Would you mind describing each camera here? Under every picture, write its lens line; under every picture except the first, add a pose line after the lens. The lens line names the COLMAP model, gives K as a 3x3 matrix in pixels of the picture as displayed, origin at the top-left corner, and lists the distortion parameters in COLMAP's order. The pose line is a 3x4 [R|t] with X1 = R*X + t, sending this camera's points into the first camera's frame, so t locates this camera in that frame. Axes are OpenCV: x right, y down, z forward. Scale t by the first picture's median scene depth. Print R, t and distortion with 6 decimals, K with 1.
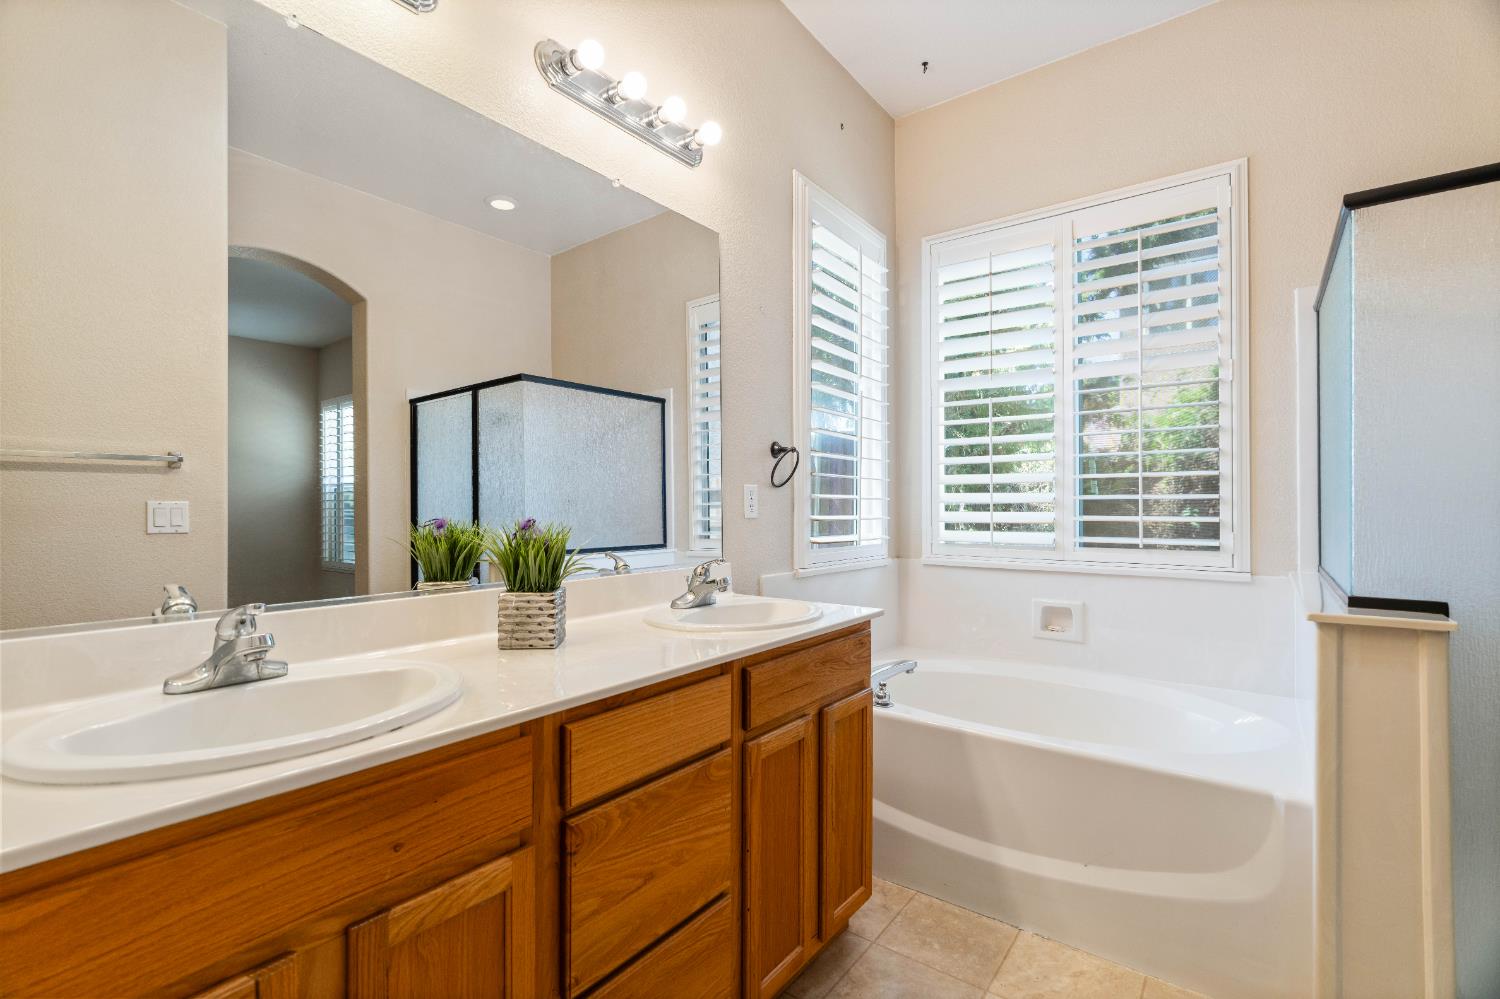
lens RADIAL K [[676.1, 0, 747.6], [0, 676.1, 501.4], [0, 0, 1]] dist [-0.004515, 0.001109]
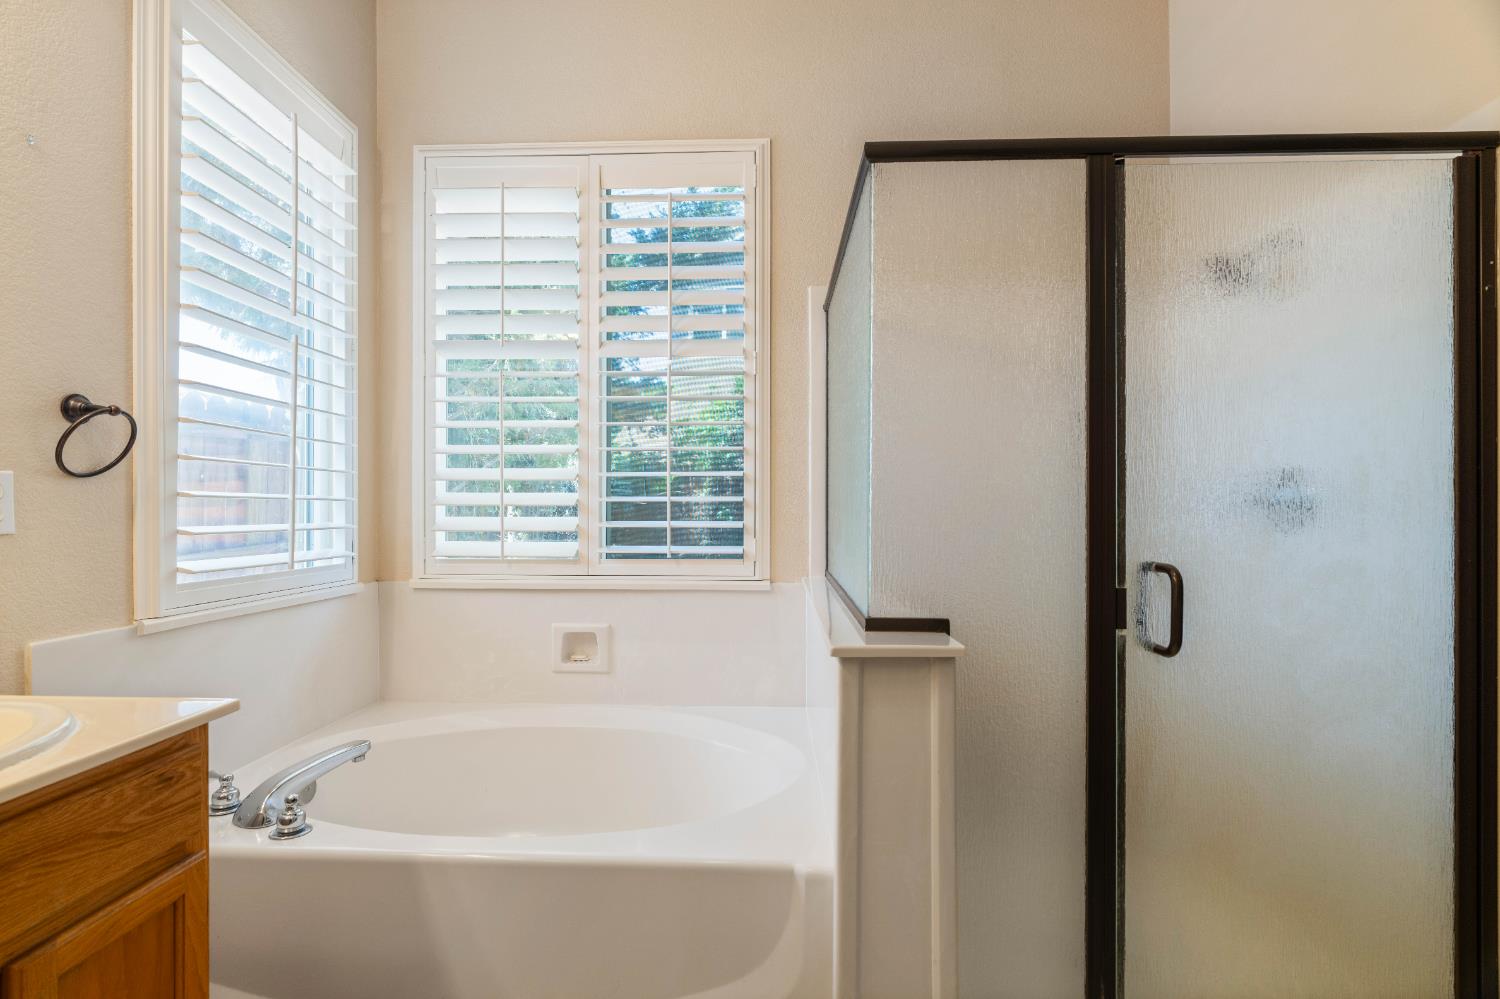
lens RADIAL K [[683.6, 0, 747.0], [0, 683.6, 502.7], [0, 0, 1]] dist [-0.003082, -0.000139]
pose [[0.818544, 0.004543, 0.574425, 0.172188], [-0.005708, 0.999984, 0.000225, -0.002980], [-0.574415, -0.003463, 0.818557, 0.239893]]
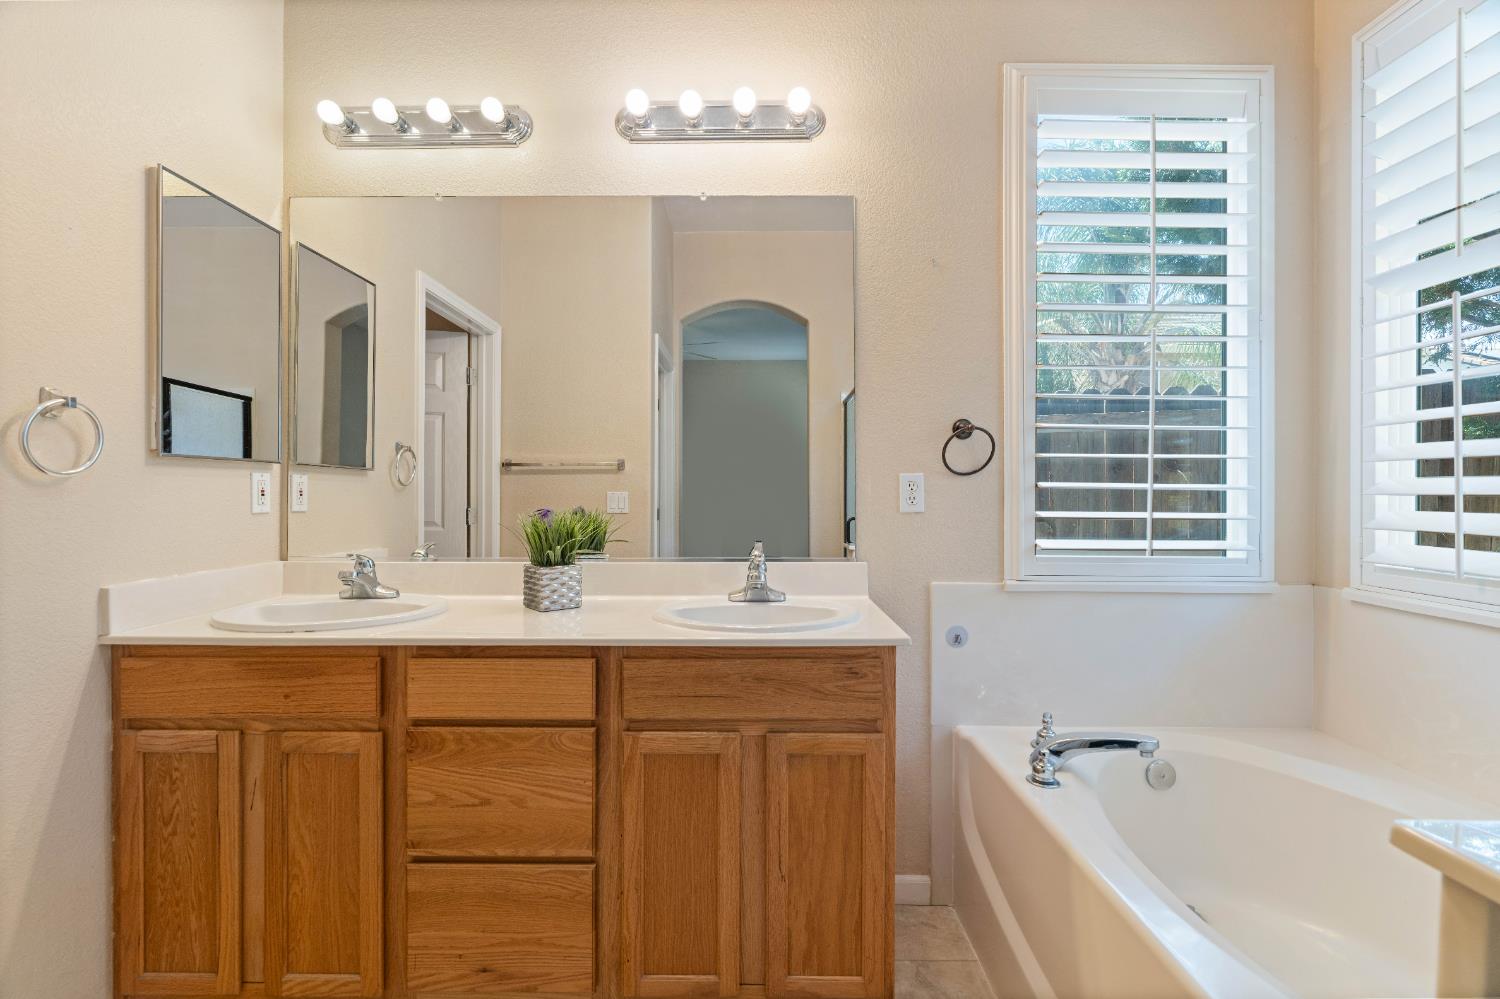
lens RADIAL K [[687.3, 0, 753.5], [0, 687.3, 491.0], [0, 0, 1]] dist [-0.004907, -0.000707]
pose [[0.596677, 0.000236, -0.802482, 0.559256], [0.005023, 0.999979, 0.004029, -0.006733], [0.802466, -0.006435, 0.596663, 0.315272]]
